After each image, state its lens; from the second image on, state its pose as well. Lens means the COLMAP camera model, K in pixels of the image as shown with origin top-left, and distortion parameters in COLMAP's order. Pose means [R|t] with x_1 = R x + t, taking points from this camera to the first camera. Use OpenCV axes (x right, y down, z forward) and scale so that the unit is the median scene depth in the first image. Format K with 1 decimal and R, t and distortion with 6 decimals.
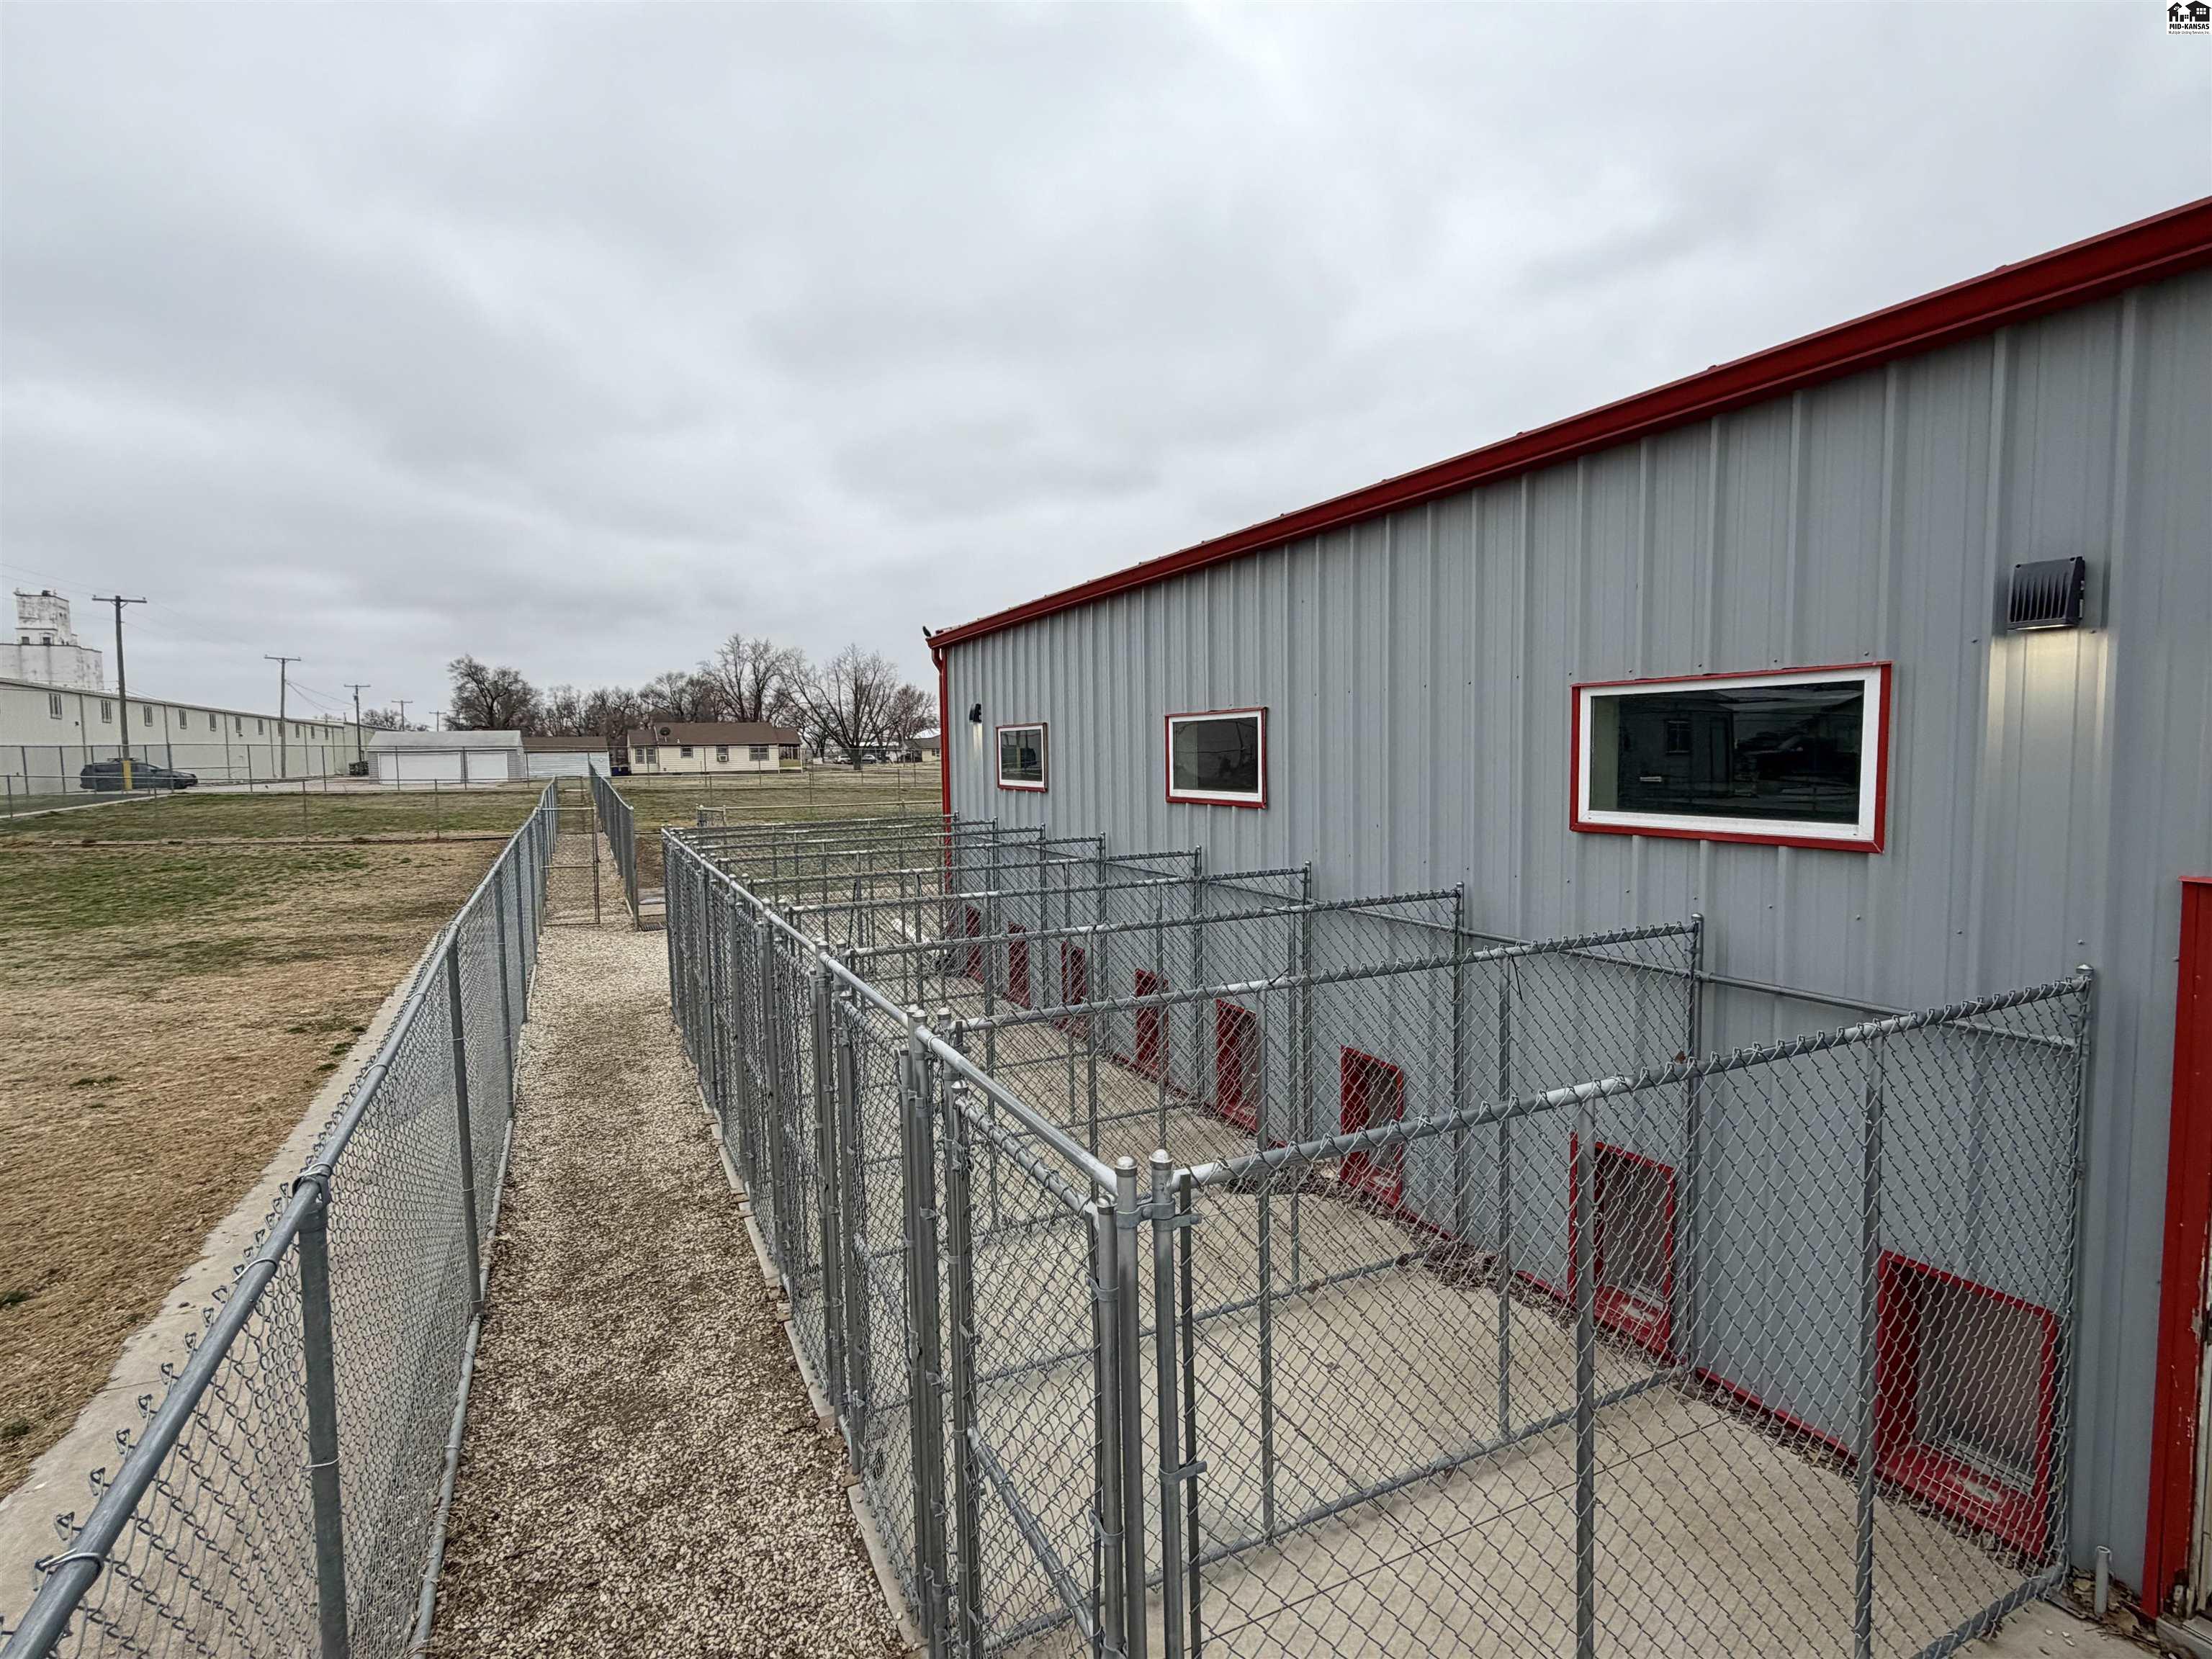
lens RADIAL K [[1092.9, 0, 1106.0], [0, 1092.9, 829.5], [0, 0, 1]] dist [0.000900, -0.000158]
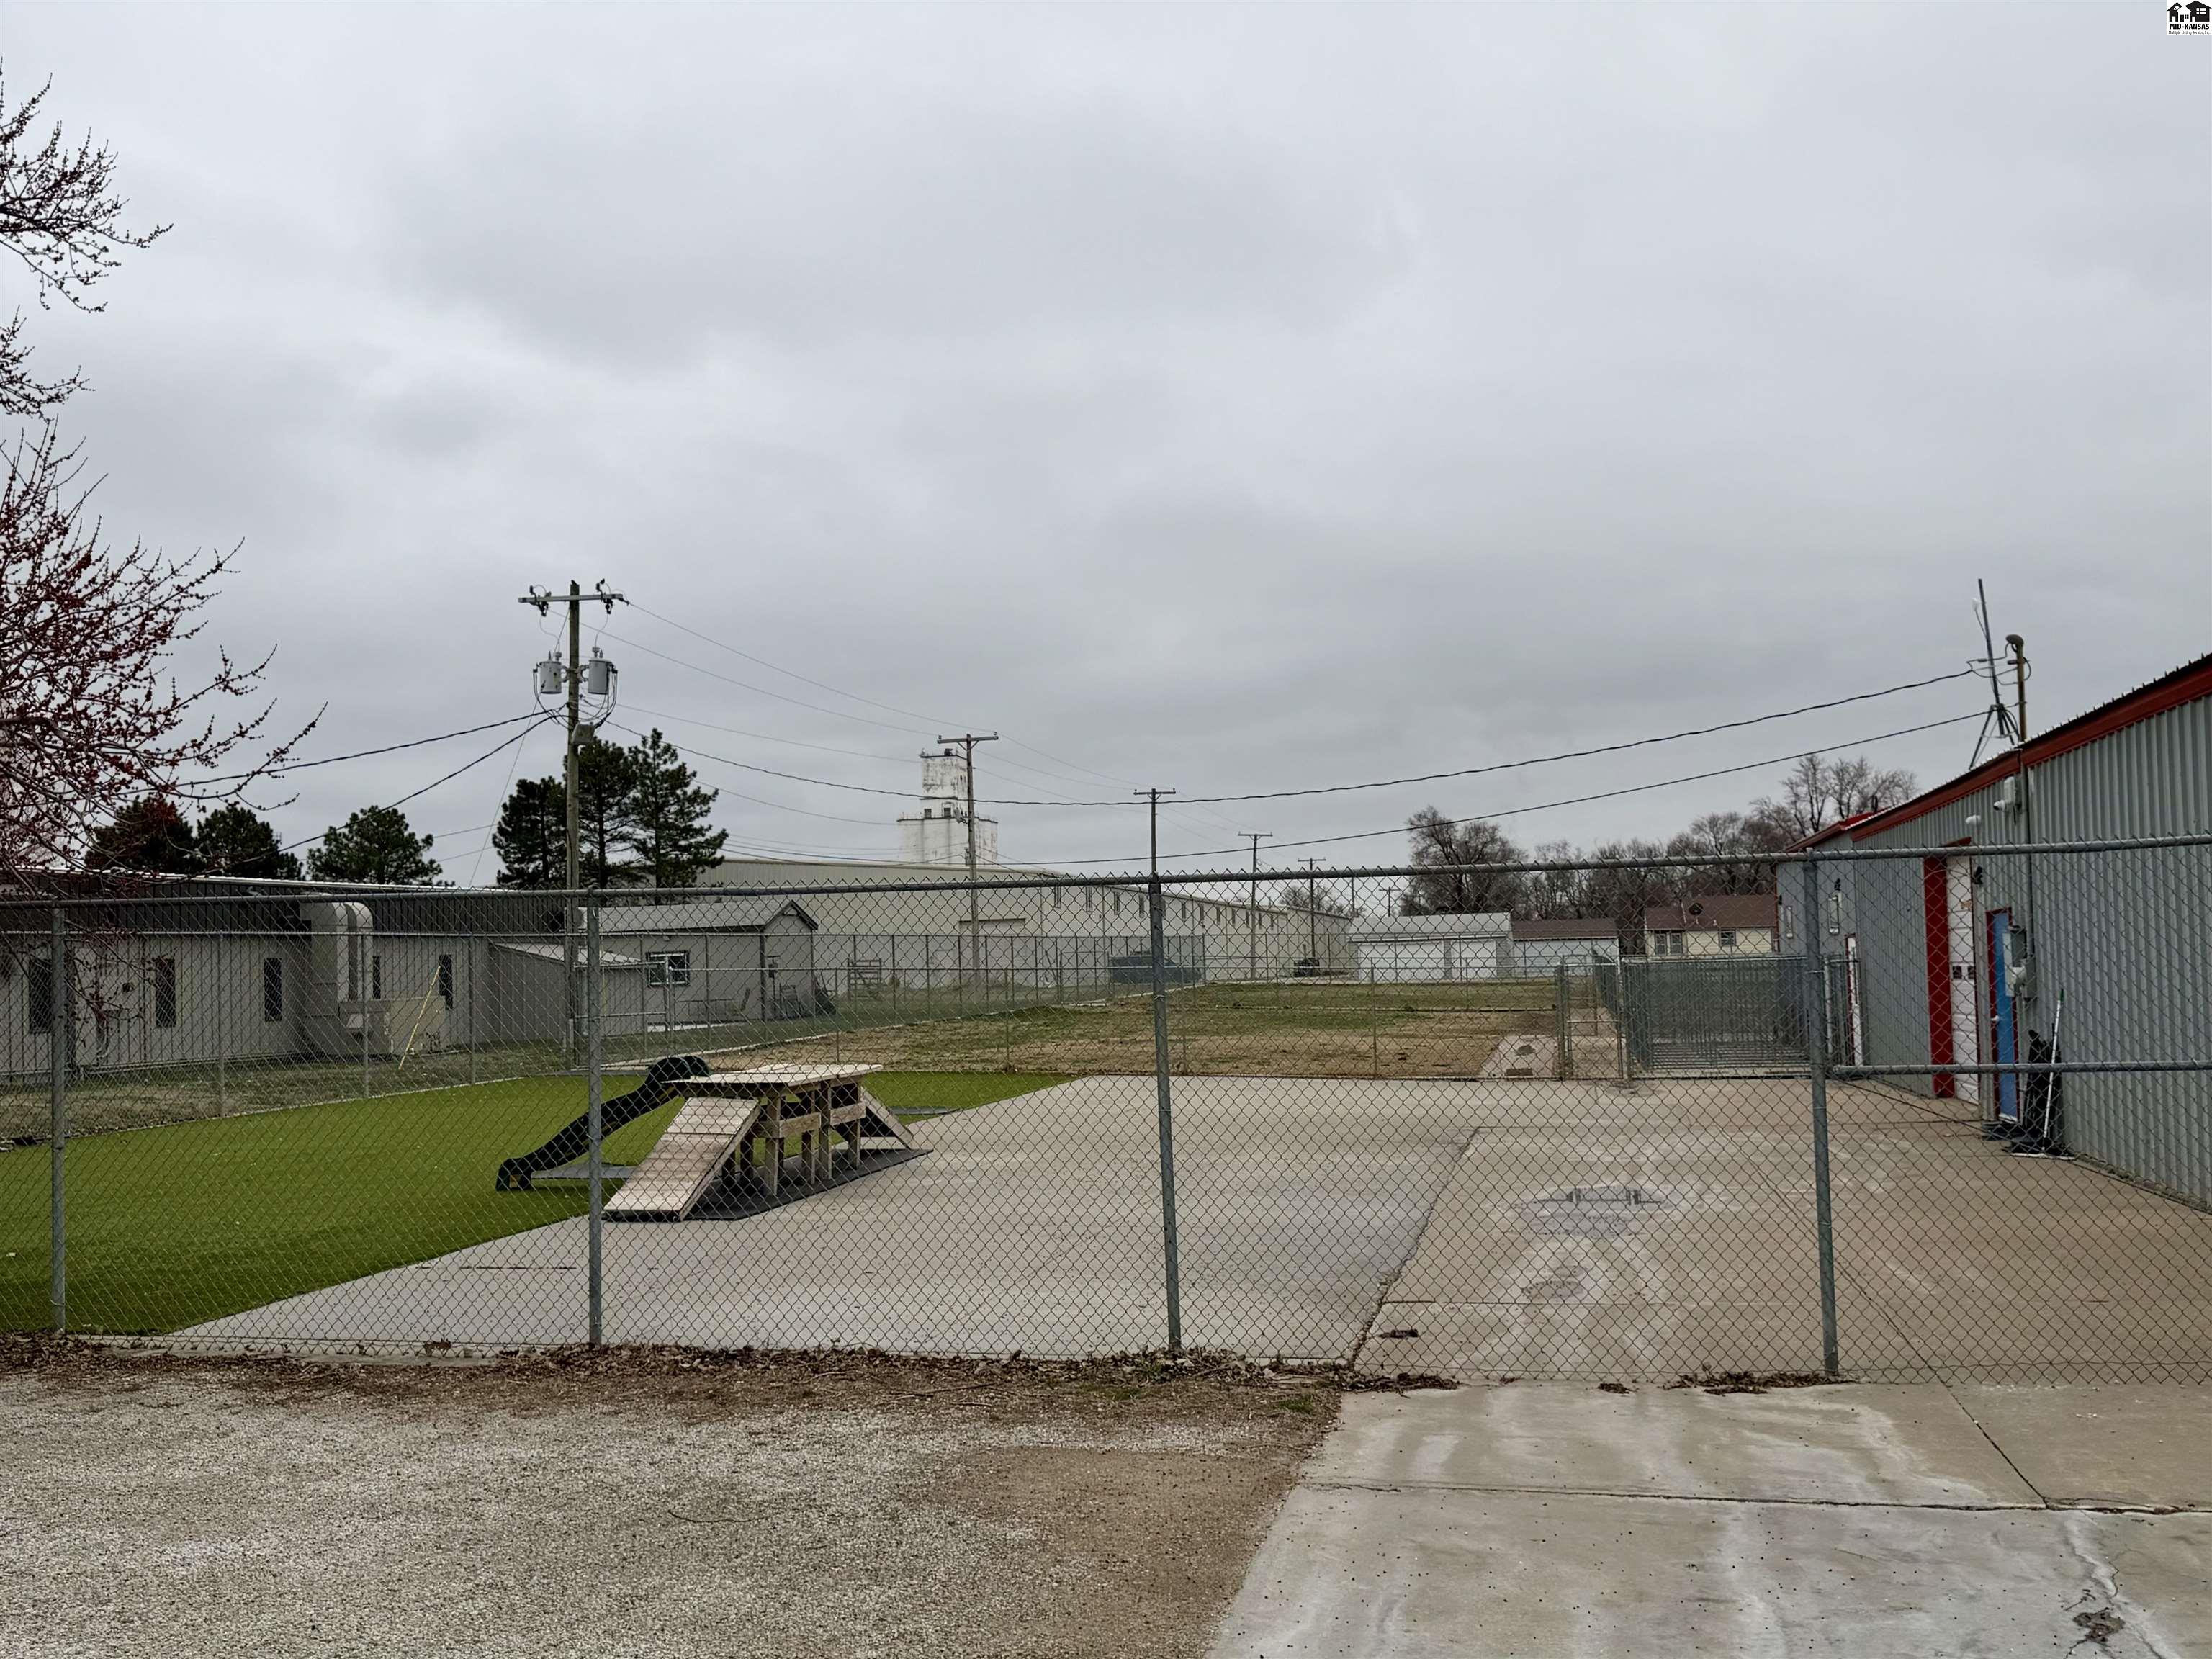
lens RADIAL K [[2137.4, 0, 1062.8], [0, 2137.4, 831.6], [0, 0, 1]] dist [0.075093, -0.001063]
pose [[0.775535, -0.047636, -0.629505, 0.098381], [-0.030338, 0.993185, -0.112533, 0.018379], [0.630576, 0.106371, 0.768804, -0.206182]]
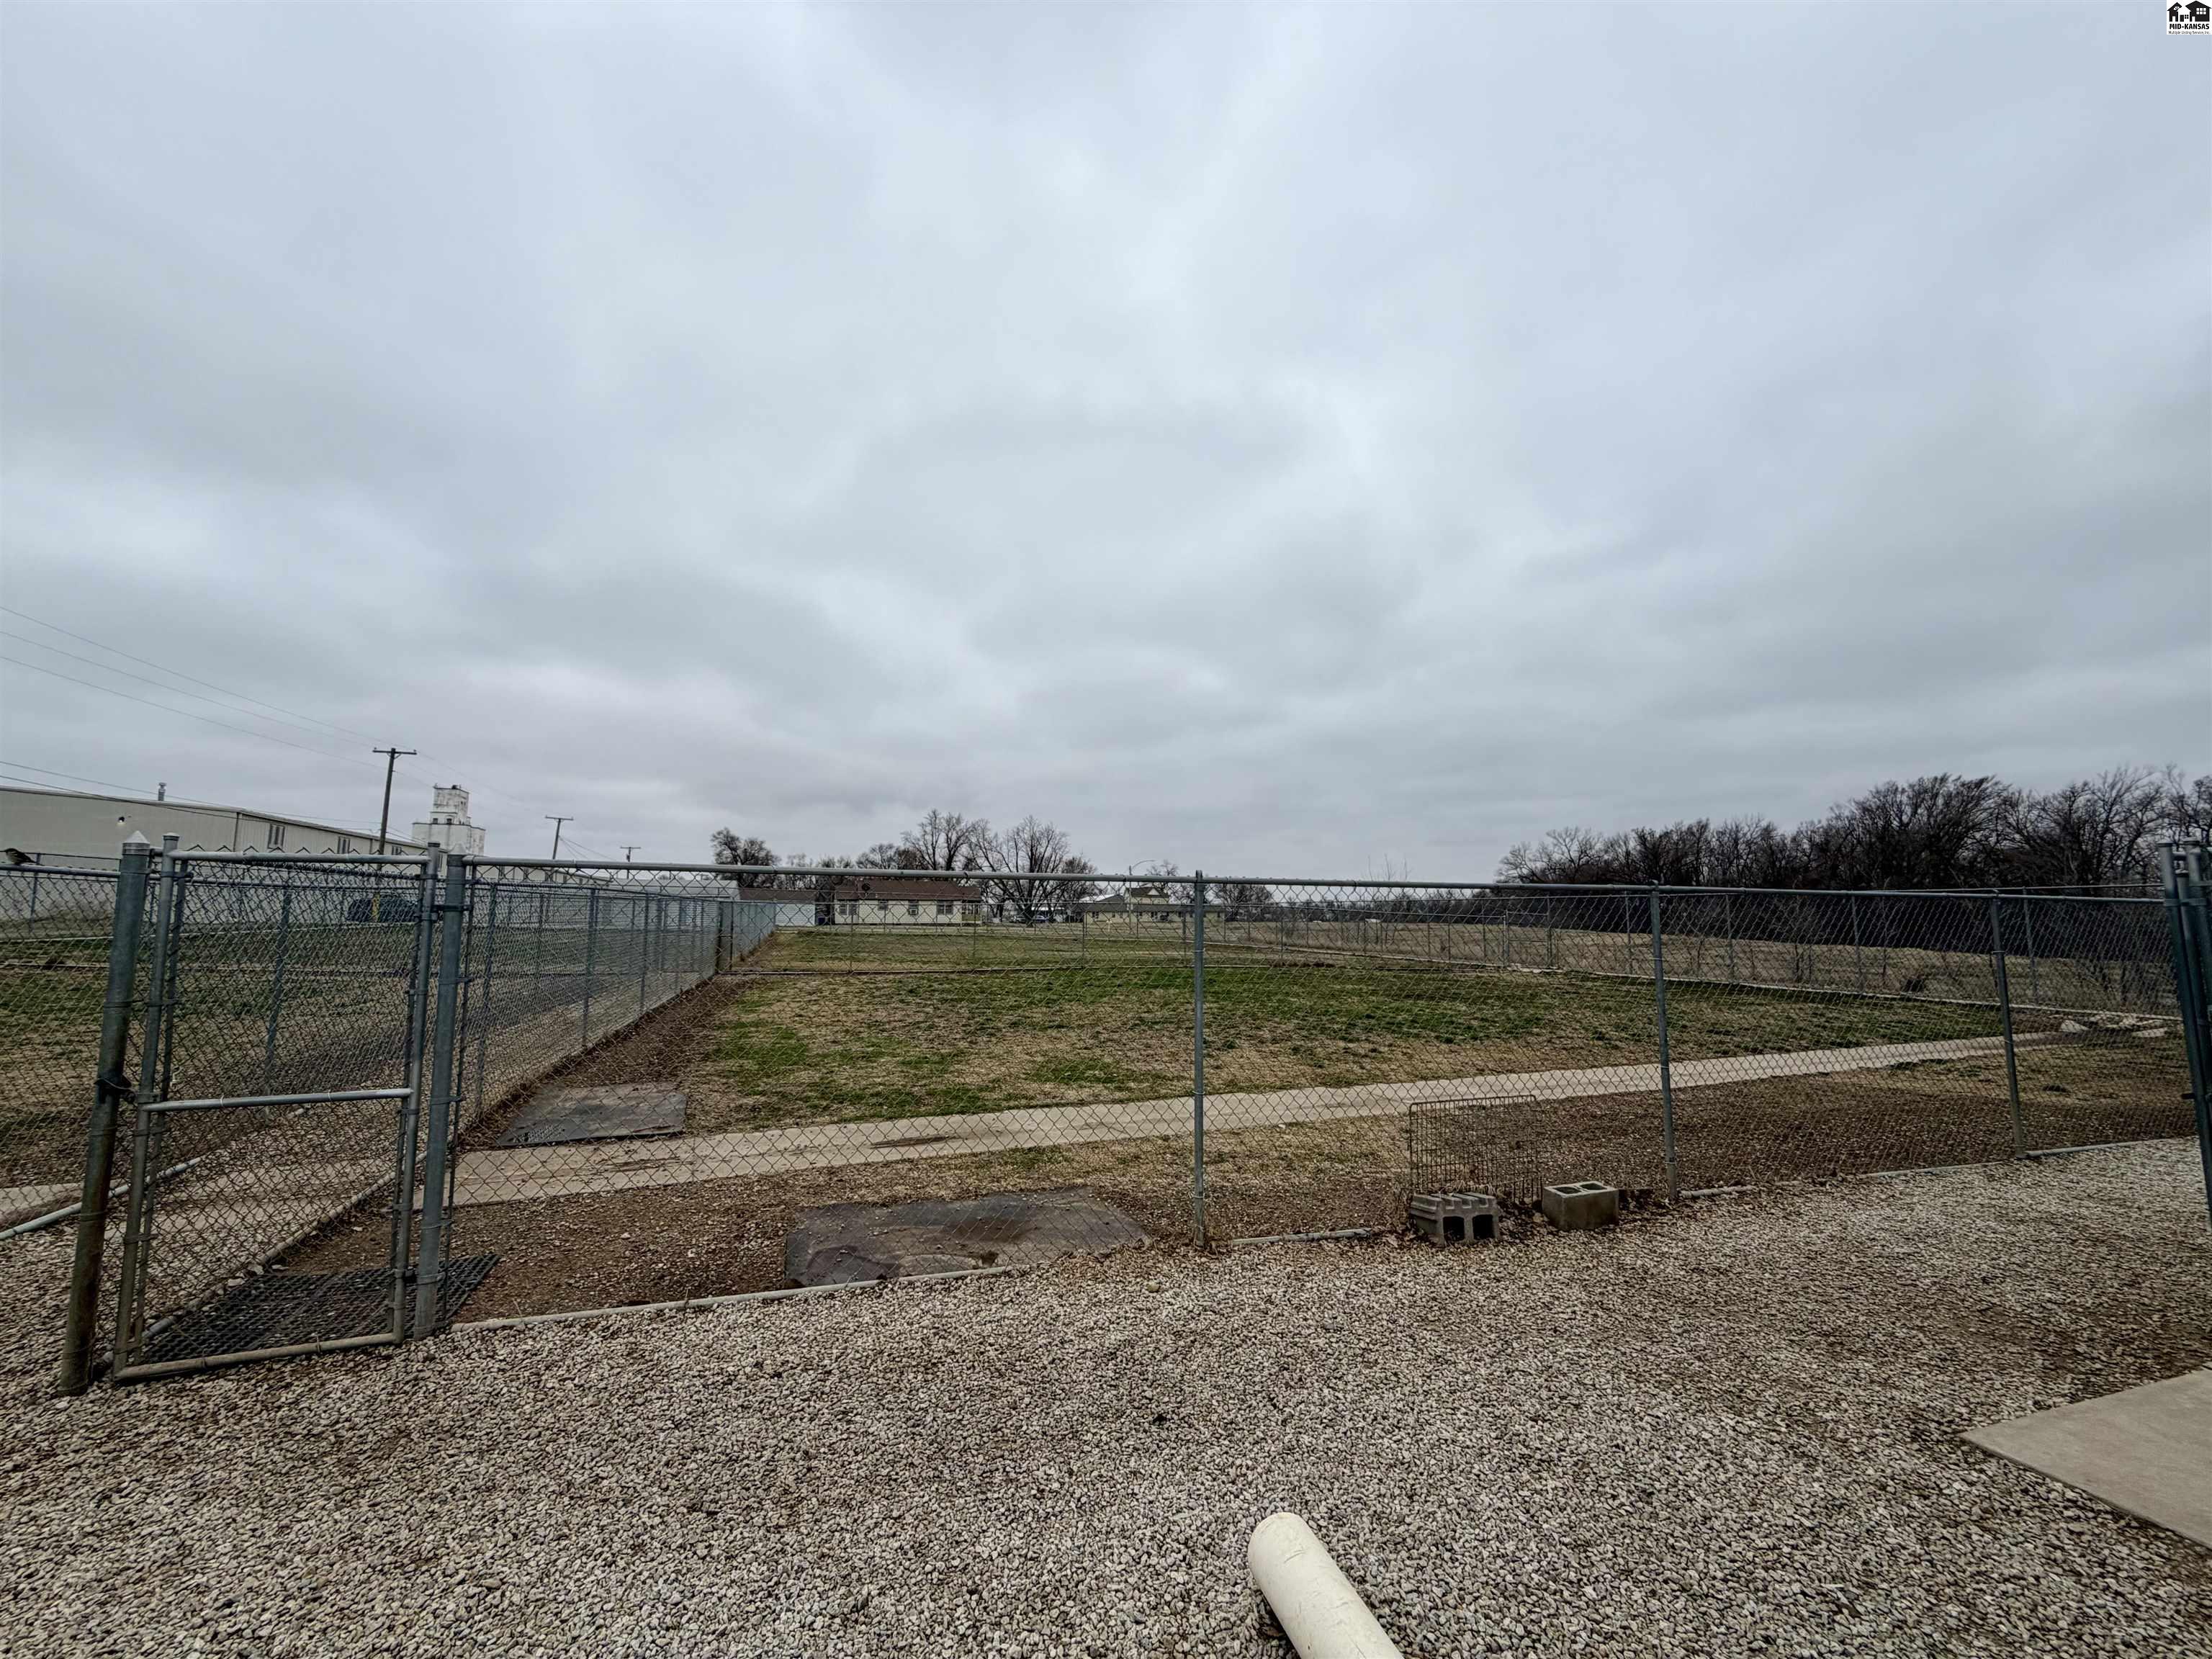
lens RADIAL K [[878.7, 0, 1098.7], [0, 878.7, 830.3], [0, 0, 1]] dist [-0.000835, 0.000133]
pose [[0.989382, 0.004693, -0.145262, -0.021084], [-0.029658, 0.984966, -0.170183, 0.000336], [0.142279, 0.172684, 0.974647, 0.089933]]
